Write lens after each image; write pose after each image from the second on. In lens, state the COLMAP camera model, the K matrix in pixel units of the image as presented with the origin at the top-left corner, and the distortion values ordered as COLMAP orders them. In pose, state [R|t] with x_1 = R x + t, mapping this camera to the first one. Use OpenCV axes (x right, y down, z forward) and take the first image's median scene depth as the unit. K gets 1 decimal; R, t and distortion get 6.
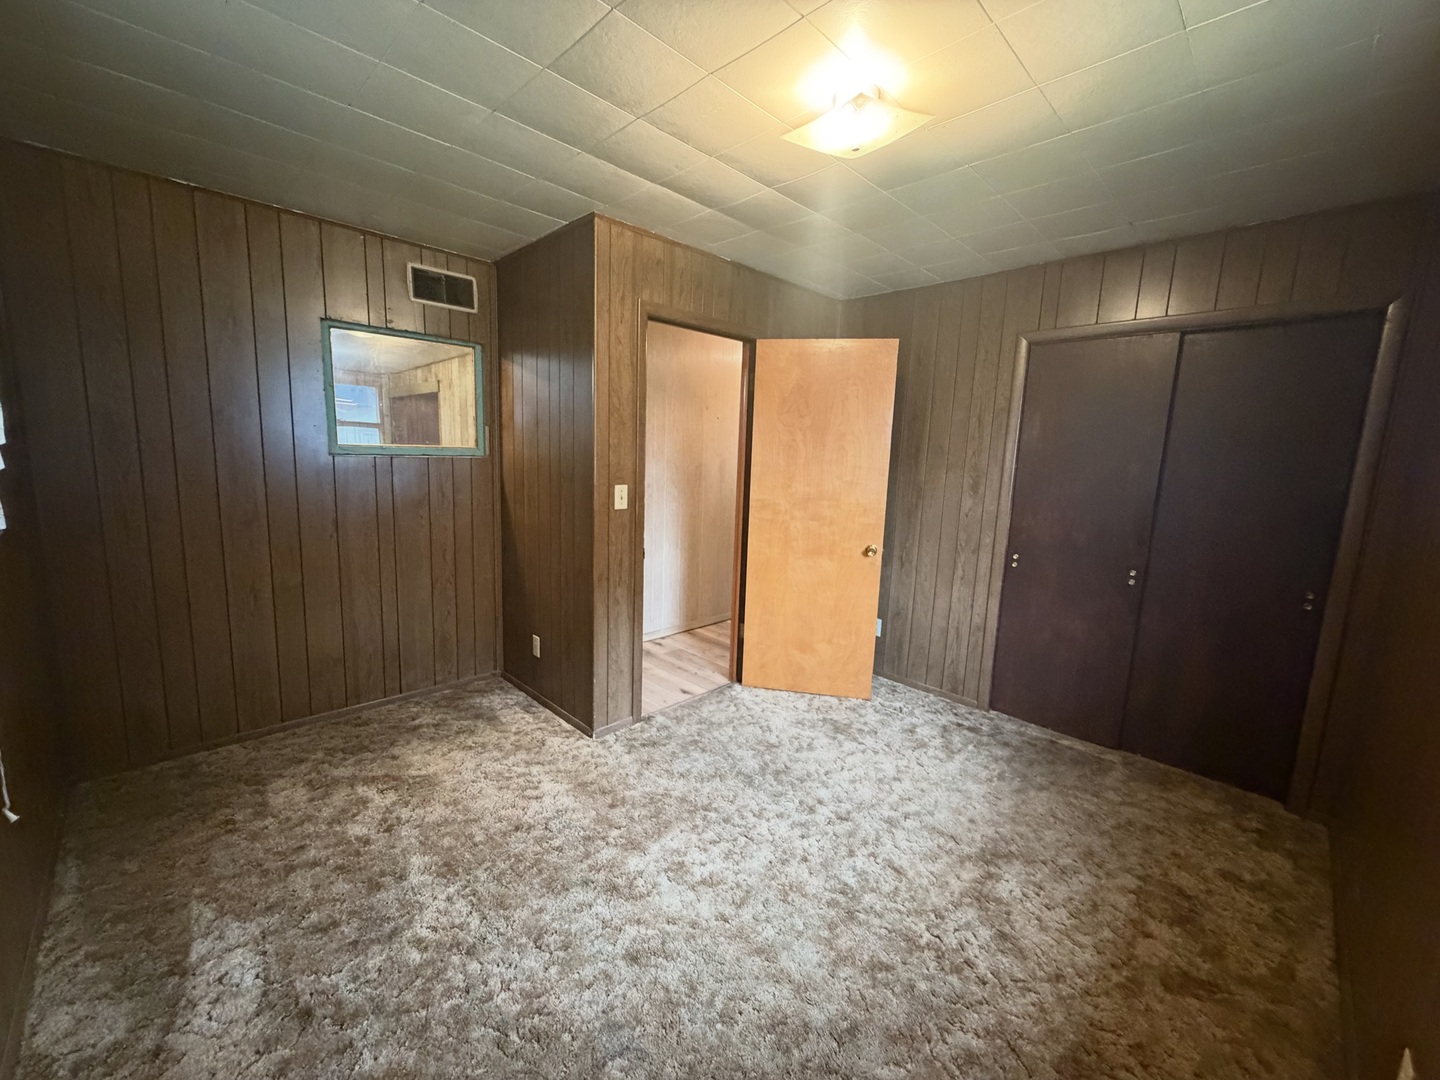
lens RADIAL K [[568.3, 0, 720.3], [0, 568.3, 536.7], [0, 0, 1]] dist [-0.006090, 0.000333]
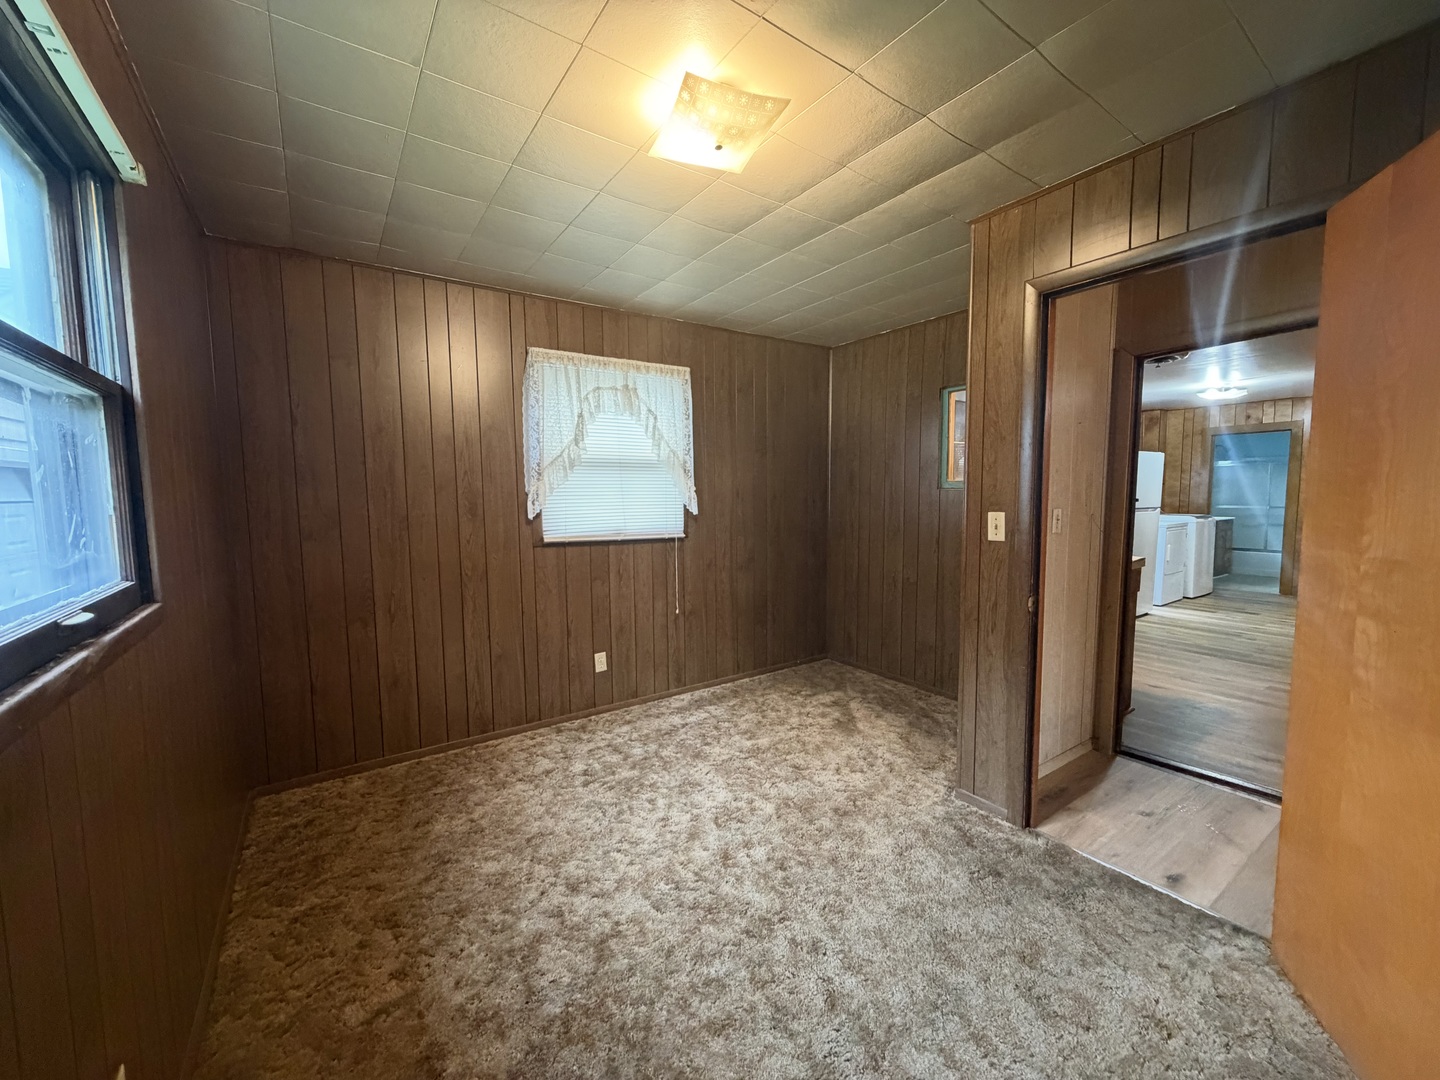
lens RADIAL K [[568.3, 0, 704.8], [0, 568.3, 533.6], [0, 0, 1]] dist [-0.006090, 0.000333]
pose [[-0.182812, 0.044202, -0.982154, 0.804946], [-0.145400, 0.986788, 0.071474, -0.063372], [0.972337, 0.155871, -0.173969, 0.816805]]
